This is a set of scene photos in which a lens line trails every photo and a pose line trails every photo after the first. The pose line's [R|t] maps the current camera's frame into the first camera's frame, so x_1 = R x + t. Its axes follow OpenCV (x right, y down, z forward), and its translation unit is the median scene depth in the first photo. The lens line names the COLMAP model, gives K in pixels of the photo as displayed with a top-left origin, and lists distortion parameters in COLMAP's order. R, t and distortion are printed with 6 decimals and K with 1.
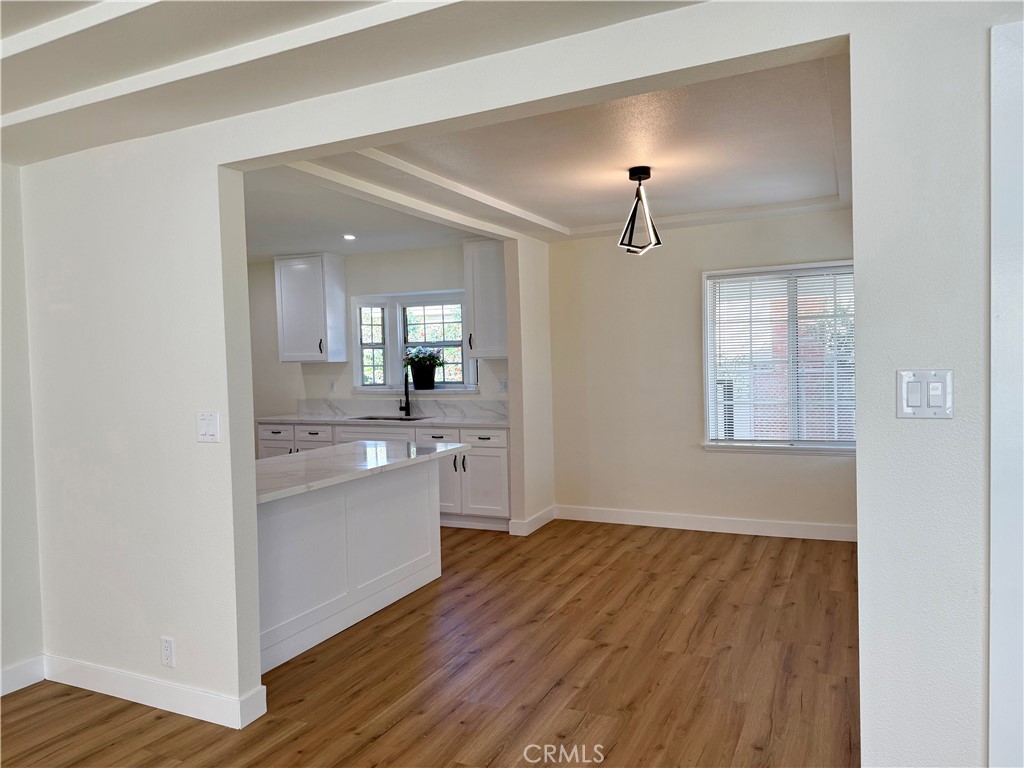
lens RADIAL K [[727.3, 0, 512.0], [0, 727.3, 384.0], [0, 0, 1]] dist [-0.004493, -0.000680]
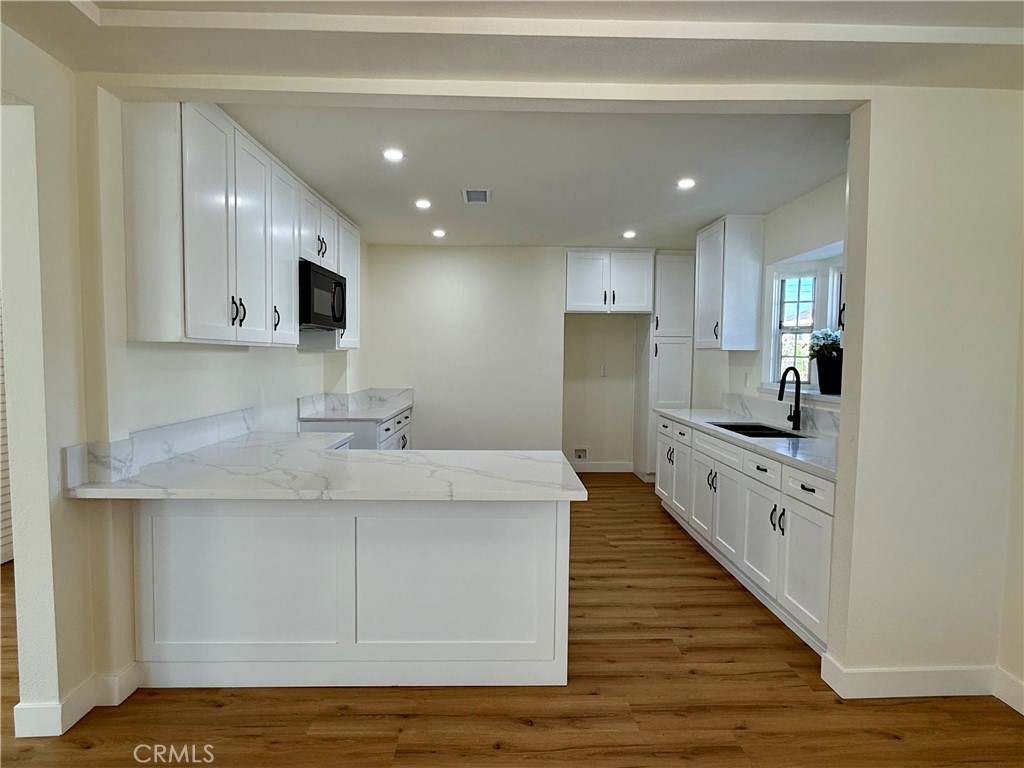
lens RADIAL K [[564.7, 0, 512.0], [0, 564.7, 384.0], [0, 0, 1]] dist [0.003528, -0.000513]
pose [[0.446380, 0.073172, -0.891847, 0.210669], [-0.054541, 0.997023, 0.054503, -0.013909], [0.893180, 0.024313, 0.449042, 0.517267]]
